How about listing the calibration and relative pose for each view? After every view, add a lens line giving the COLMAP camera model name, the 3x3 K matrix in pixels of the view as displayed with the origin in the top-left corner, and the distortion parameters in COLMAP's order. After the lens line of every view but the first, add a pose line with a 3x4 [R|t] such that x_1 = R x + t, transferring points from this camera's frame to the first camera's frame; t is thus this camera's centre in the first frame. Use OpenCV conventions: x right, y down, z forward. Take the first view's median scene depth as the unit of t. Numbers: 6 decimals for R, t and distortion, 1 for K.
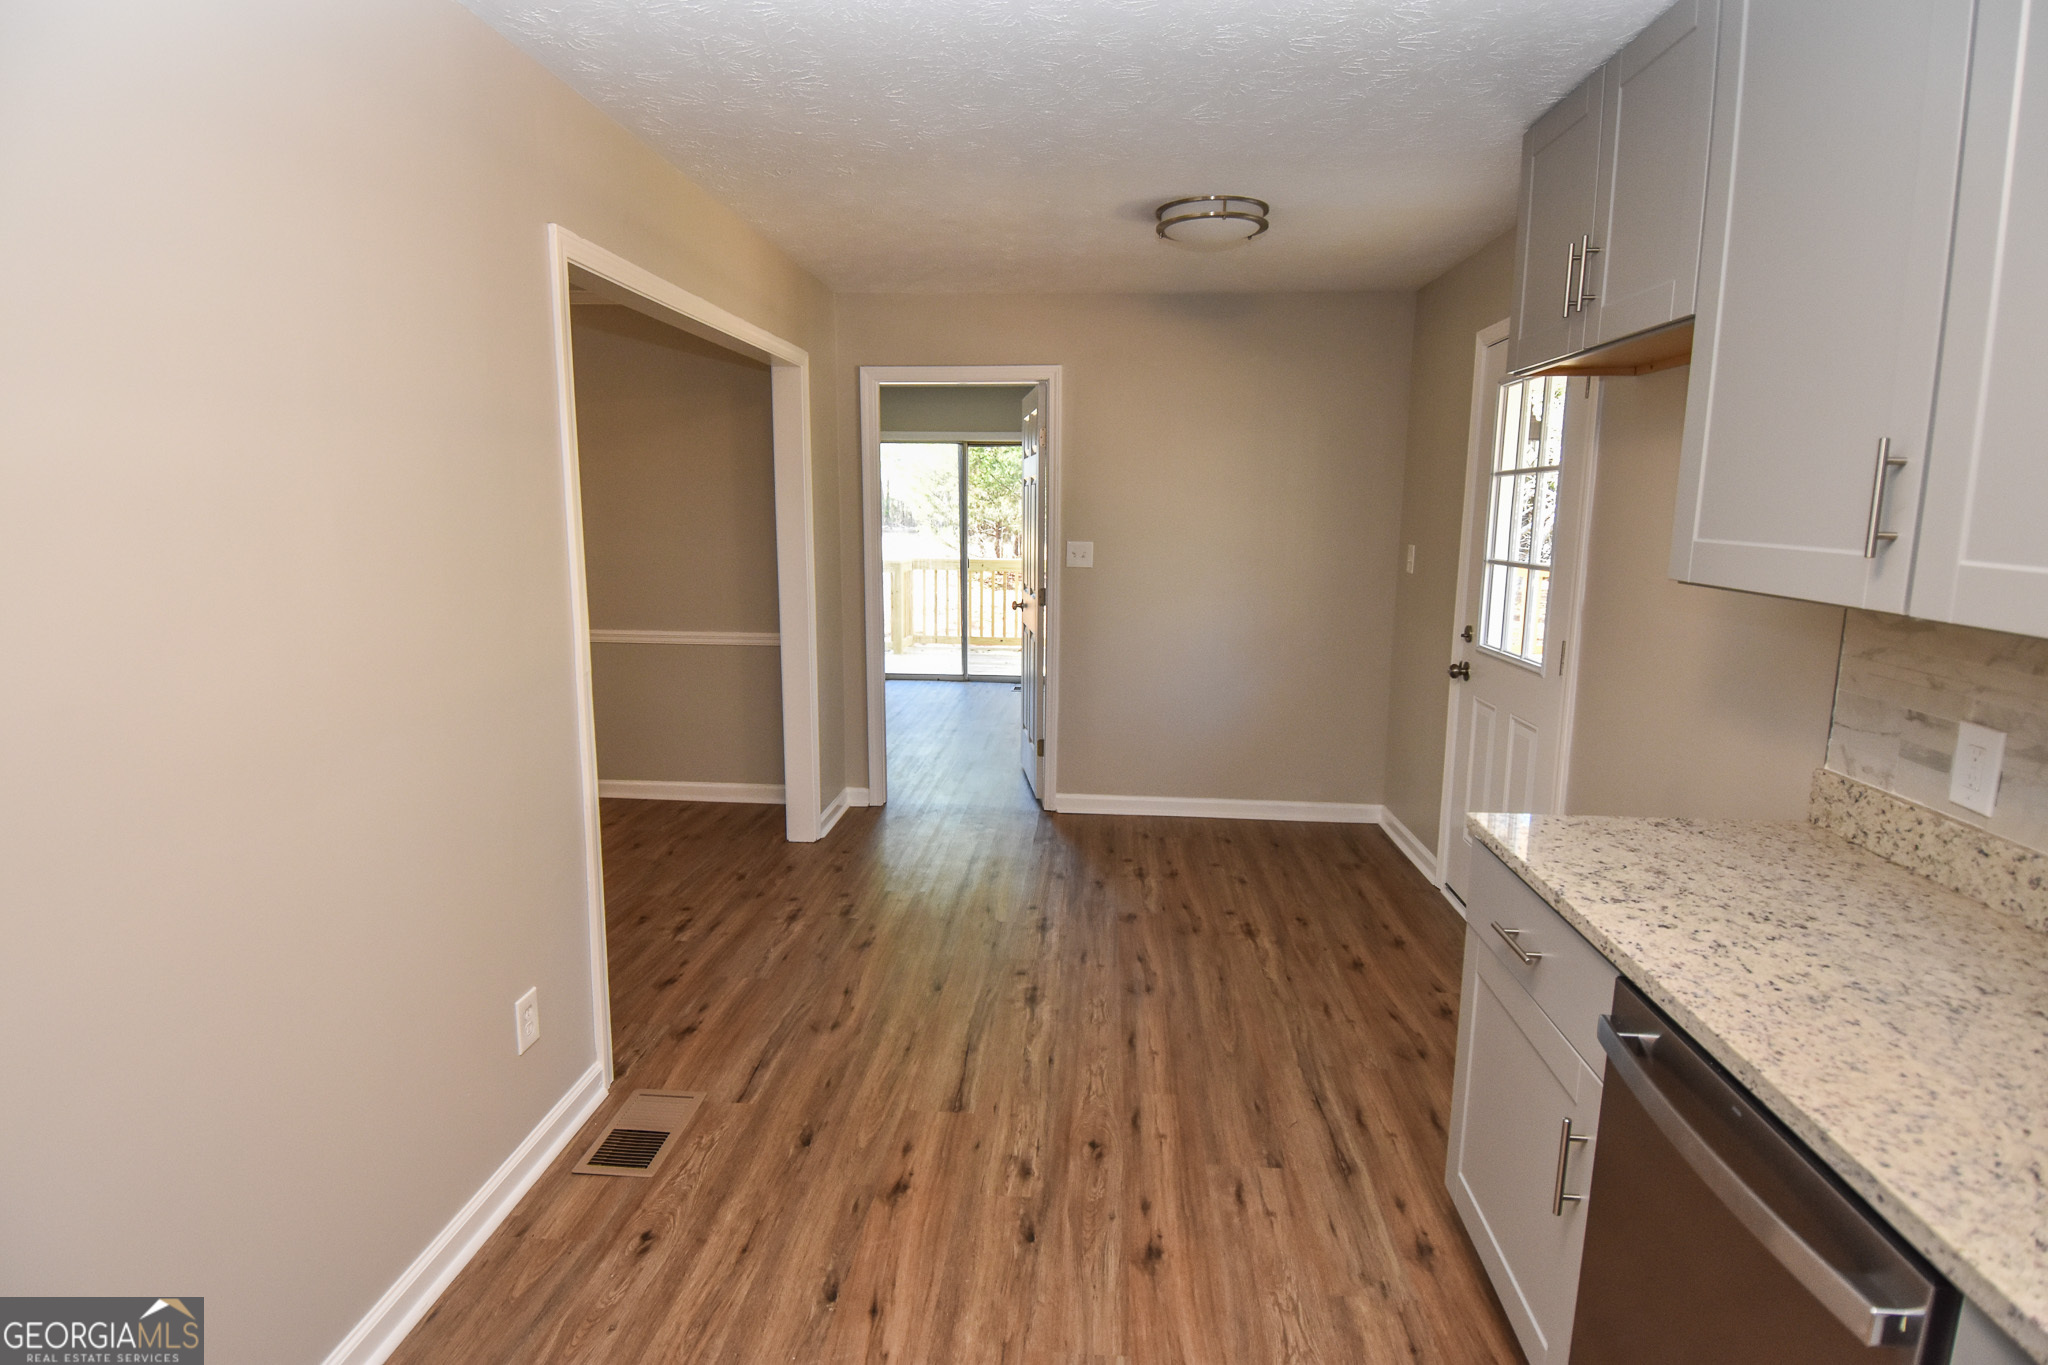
lens RADIAL K [[1064.7, 0, 1013.9], [0, 1064.7, 675.1], [0, 0, 1]] dist [0.059589, -0.062065]
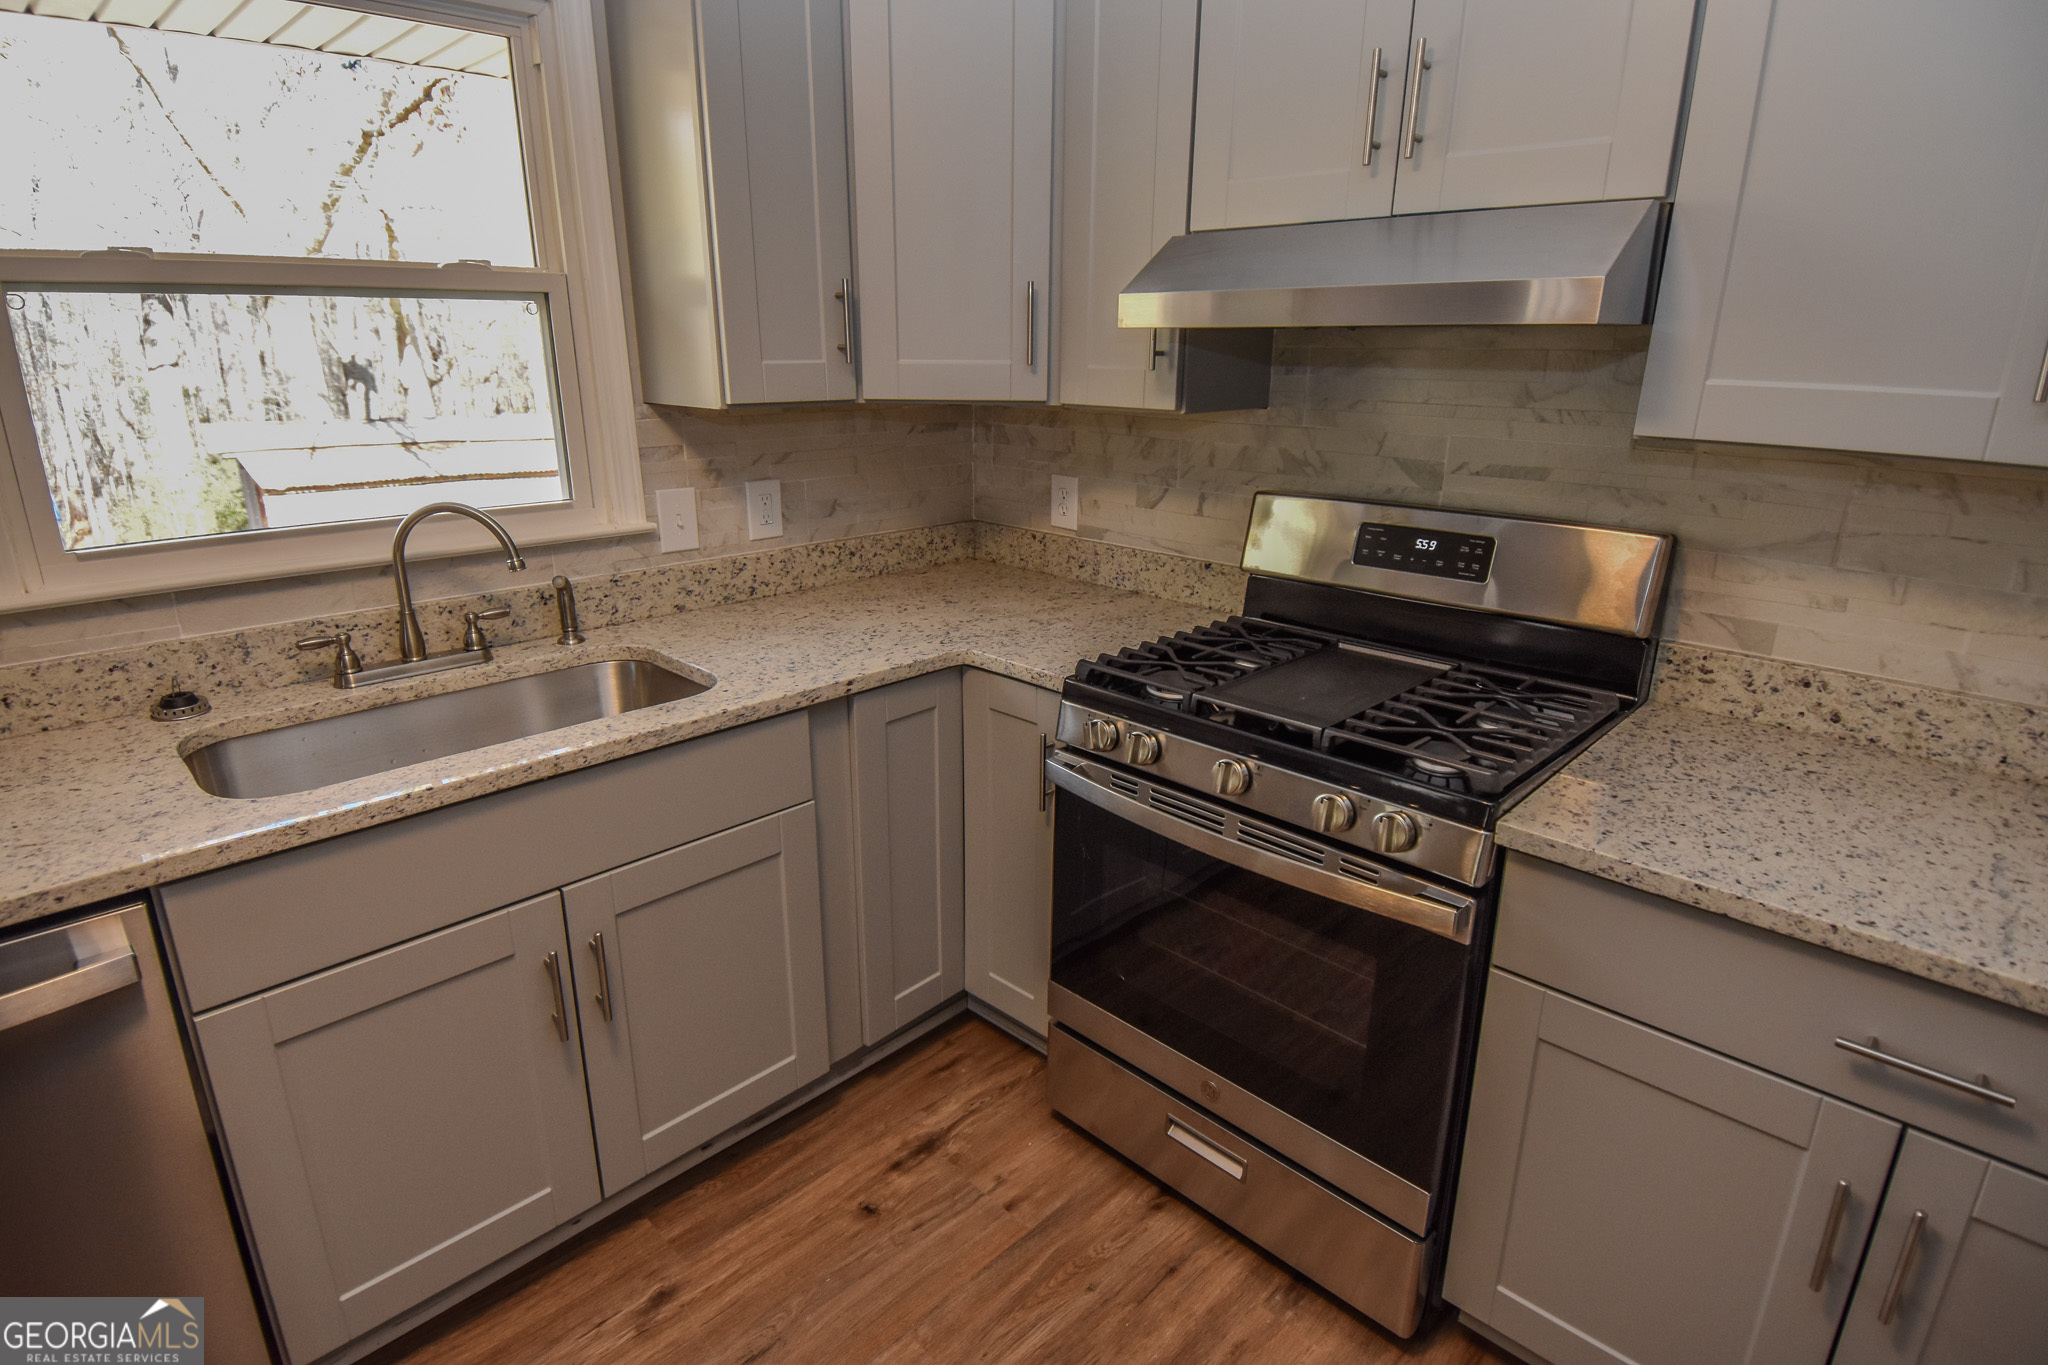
lens RADIAL K [[1064.7, 0, 1013.9], [0, 1064.7, 675.1], [0, 0, 1]] dist [0.059589, -0.062065]
pose [[-0.766330, -0.201282, 0.610101, -0.329888], [0.094607, 0.903942, 0.417058, -0.068901], [-0.635443, 0.377324, -0.673676, 0.469809]]
